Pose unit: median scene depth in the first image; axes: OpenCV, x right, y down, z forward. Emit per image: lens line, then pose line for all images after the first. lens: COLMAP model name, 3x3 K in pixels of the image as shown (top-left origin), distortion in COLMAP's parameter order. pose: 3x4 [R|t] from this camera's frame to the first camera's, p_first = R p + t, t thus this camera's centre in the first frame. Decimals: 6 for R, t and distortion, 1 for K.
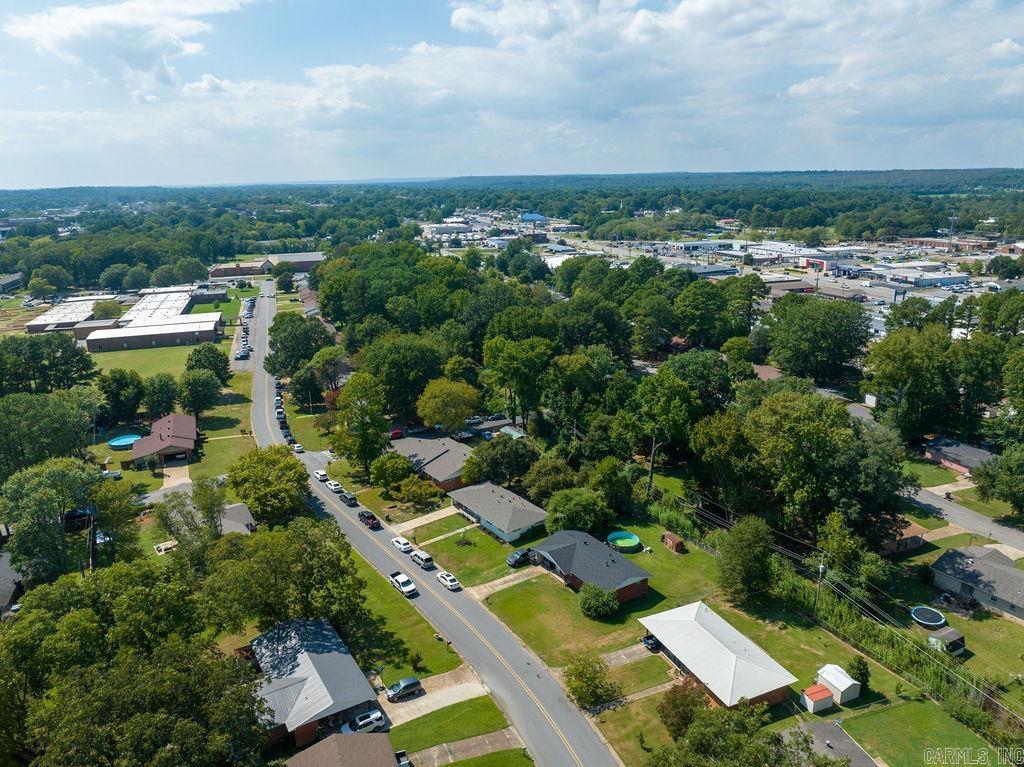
lens RADIAL K [[729.9, 0, 512.0], [0, 729.9, 383.5], [0, 0, 1]] dist [-0.036929, 0.006837]
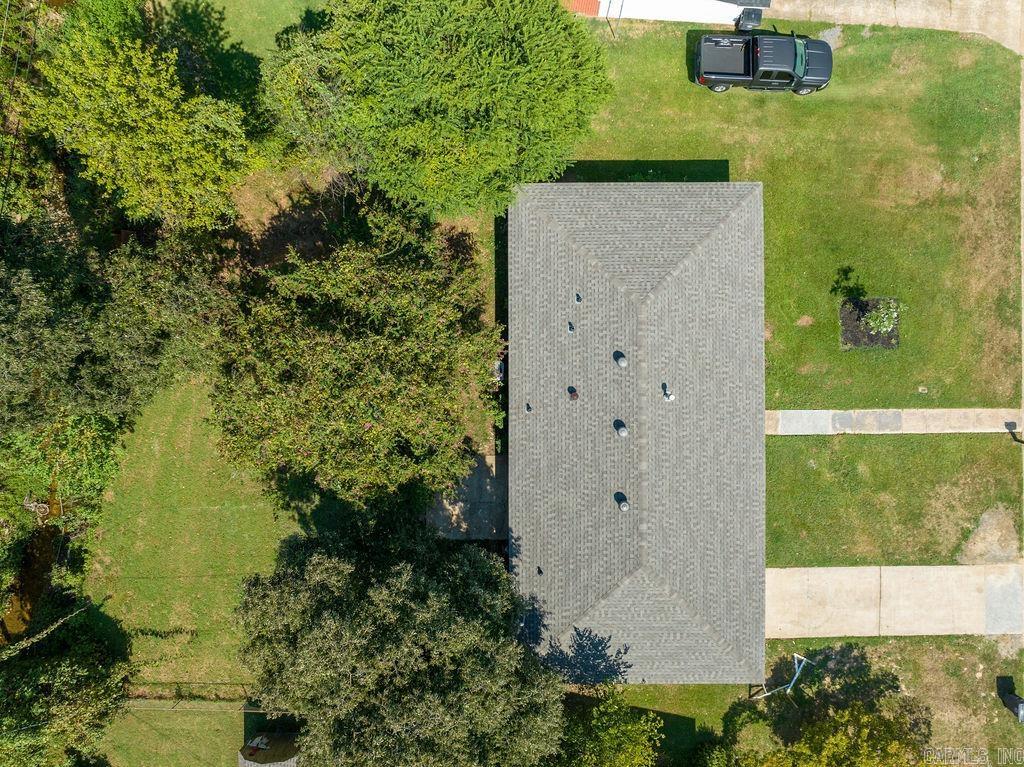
lens RADIAL K [[729.9, 0, 512.0], [0, 729.9, 383.5], [0, 0, 1]] dist [-0.036929, 0.006837]
pose [[-0.818516, -0.572396, 0.048930, 0.007397], [0.202265, -0.207419, 0.957114, -0.040427], [-0.537699, 0.793309, 0.285551, 0.892849]]
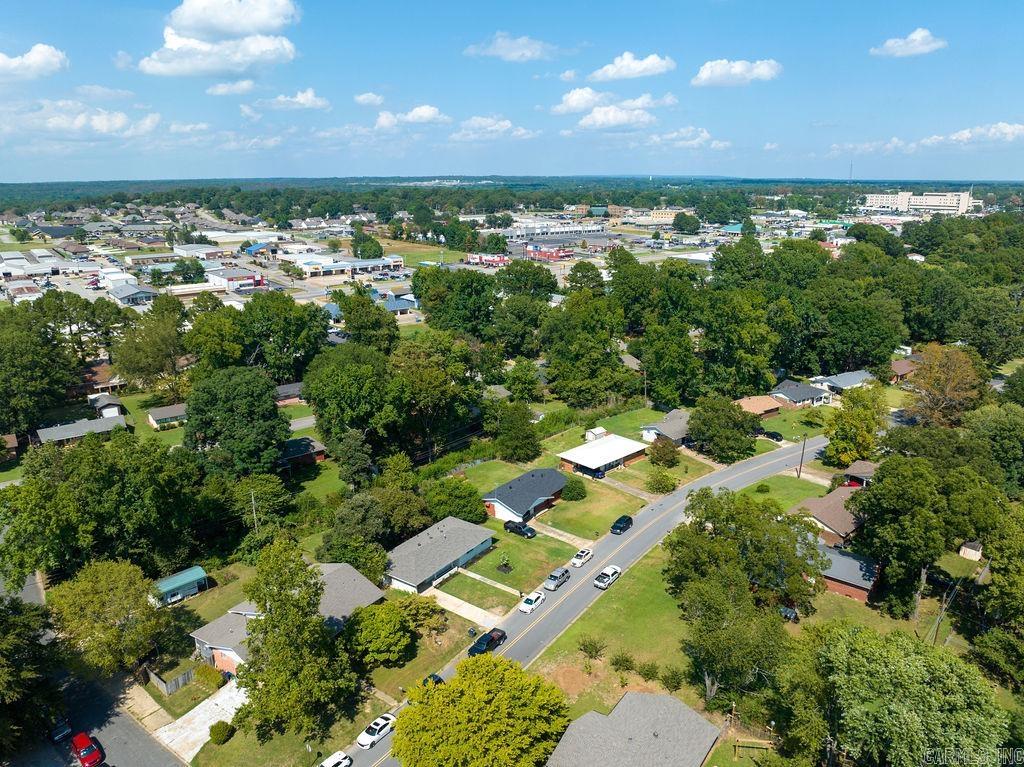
lens RADIAL K [[729.9, 0, 512.0], [0, 729.9, 383.5], [0, 0, 1]] dist [-0.036929, 0.006837]
pose [[-0.342769, -0.238904, 0.908534, -0.734403], [0.272369, 0.900308, 0.339500, -0.255837], [-0.899069, 0.363826, -0.243528, 0.995282]]
